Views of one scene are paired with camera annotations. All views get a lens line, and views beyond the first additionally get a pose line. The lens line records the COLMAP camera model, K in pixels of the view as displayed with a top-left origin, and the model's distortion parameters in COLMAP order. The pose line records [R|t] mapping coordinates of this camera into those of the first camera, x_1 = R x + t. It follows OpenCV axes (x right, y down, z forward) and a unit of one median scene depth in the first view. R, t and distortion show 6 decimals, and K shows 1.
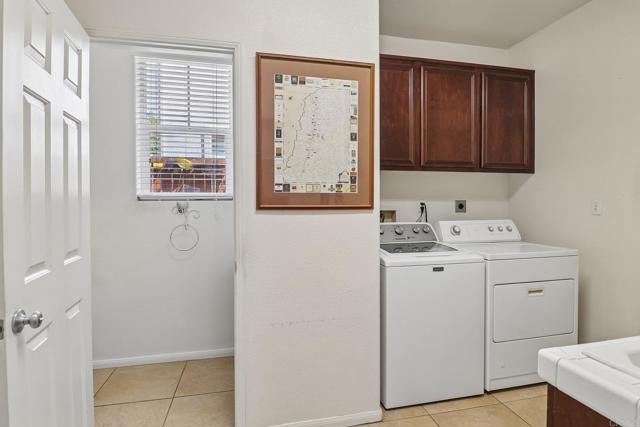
lens RADIAL K [[324.7, 0, 323.8], [0, 324.7, 210.1], [0, 0, 1]] dist [0.001980, -0.011283]
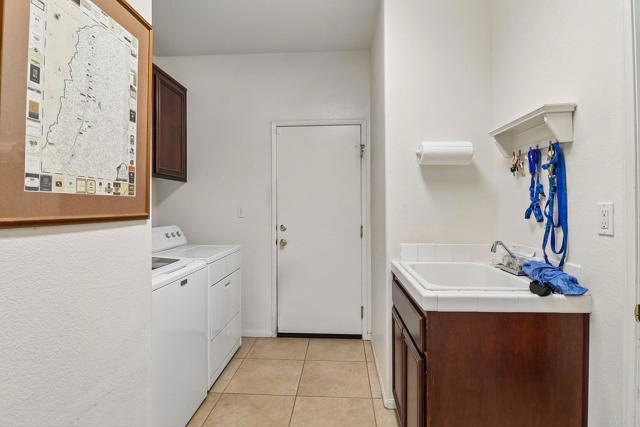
lens RADIAL K [[324.7, 0, 324.0], [0, 324.7, 210.7], [0, 0, 1]] dist [0.001980, -0.011283]
pose [[0.289657, -0.013766, 0.957031, -0.463922], [0.030725, 0.999515, 0.005078, -0.013359], [-0.956637, 0.027934, 0.289940, 0.414983]]
